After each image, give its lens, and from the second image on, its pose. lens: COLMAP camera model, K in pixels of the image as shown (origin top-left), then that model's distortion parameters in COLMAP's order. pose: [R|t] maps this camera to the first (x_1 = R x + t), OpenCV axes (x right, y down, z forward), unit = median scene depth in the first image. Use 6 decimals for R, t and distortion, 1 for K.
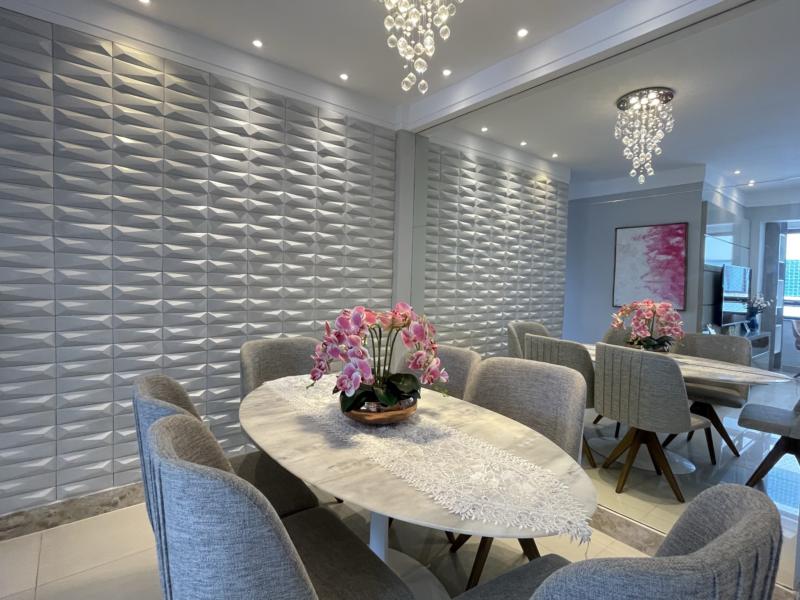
lens RADIAL K [[410.4, 0, 399.1], [0, 410.4, 299.0], [0, 0, 1]] dist [-0.008830, -0.000151]
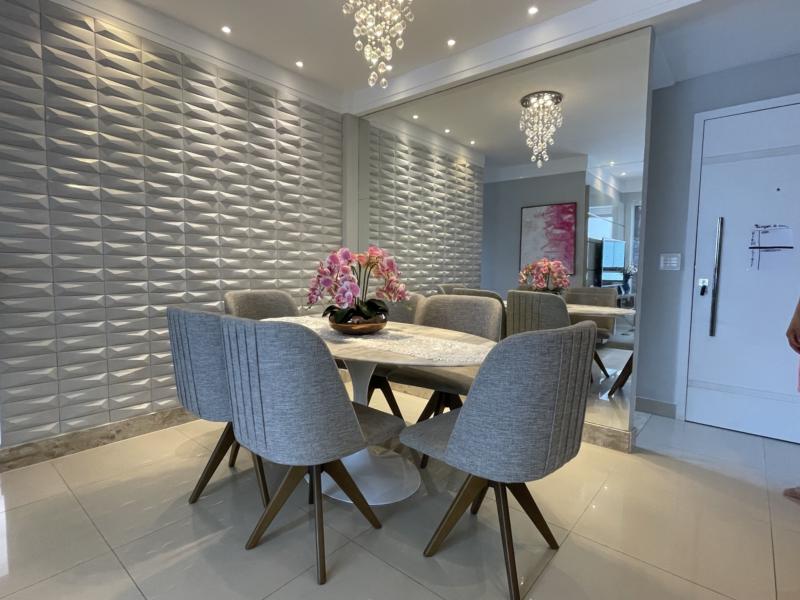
lens RADIAL K [[410.4, 0, 398.5], [0, 410.4, 299.3], [0, 0, 1]] dist [-0.008830, -0.000151]
pose [[0.981484, -0.027694, 0.189532, -0.109587], [0.020759, 0.999044, 0.038476, 0.083862], [-0.190416, -0.033829, 0.981120, -0.216868]]
